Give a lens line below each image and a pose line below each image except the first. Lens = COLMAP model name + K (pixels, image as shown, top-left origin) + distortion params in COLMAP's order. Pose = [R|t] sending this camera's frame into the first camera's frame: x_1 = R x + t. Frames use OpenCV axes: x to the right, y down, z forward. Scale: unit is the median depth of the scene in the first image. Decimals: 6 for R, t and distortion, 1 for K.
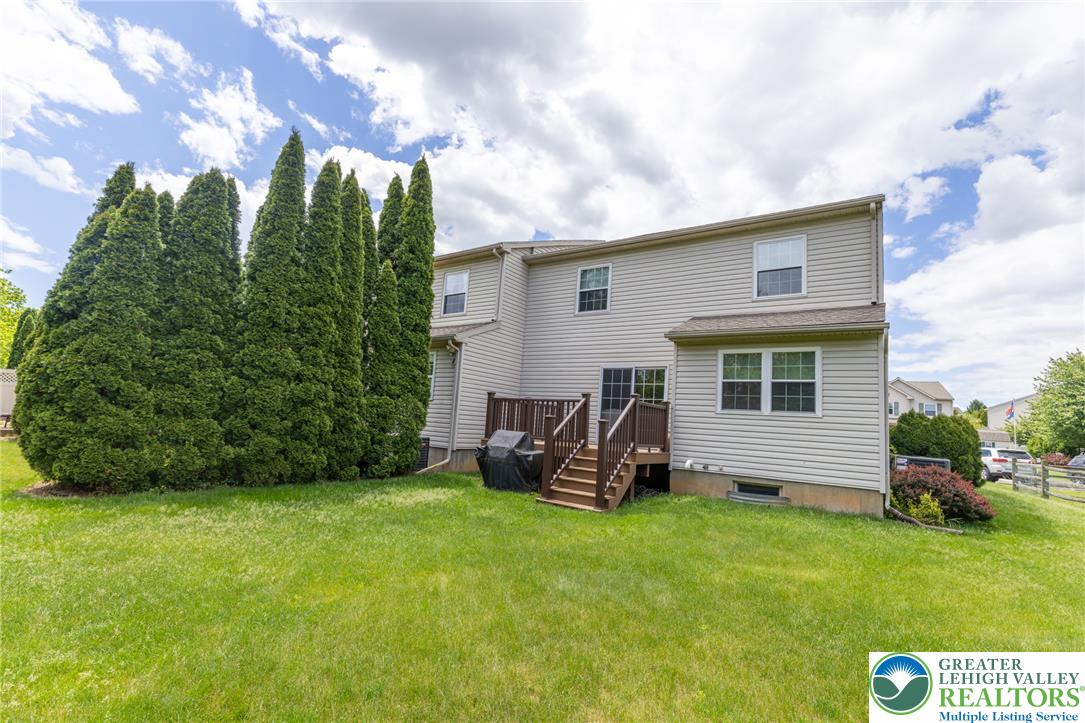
lens RADIAL K [[487.1, 0, 542.5], [0, 487.1, 361.5], [0, 0, 1]] dist [0.001416, 0.000317]
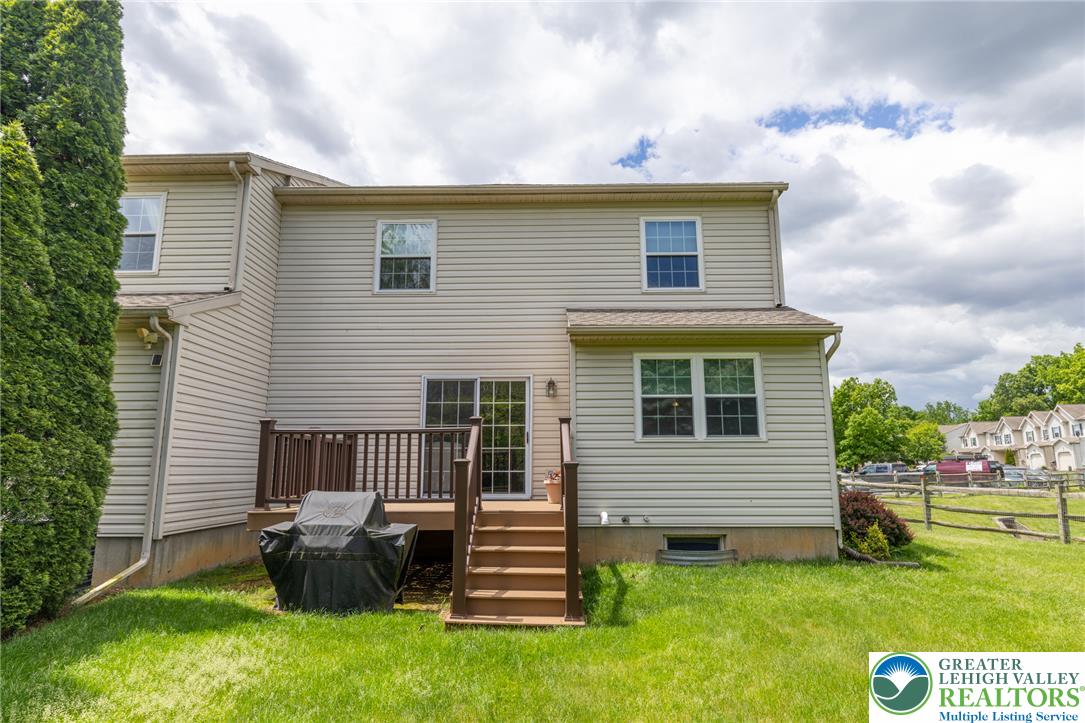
lens RADIAL K [[599.5, 0, 542.2], [0, 599.5, 364.8], [0, 0, 1]] dist [-0.003399, 0.000247]
pose [[0.836439, 0.028462, 0.547321, -0.213967], [-0.014593, 0.999453, -0.029673, 0.019136], [-0.547866, 0.016833, 0.836396, 0.302376]]
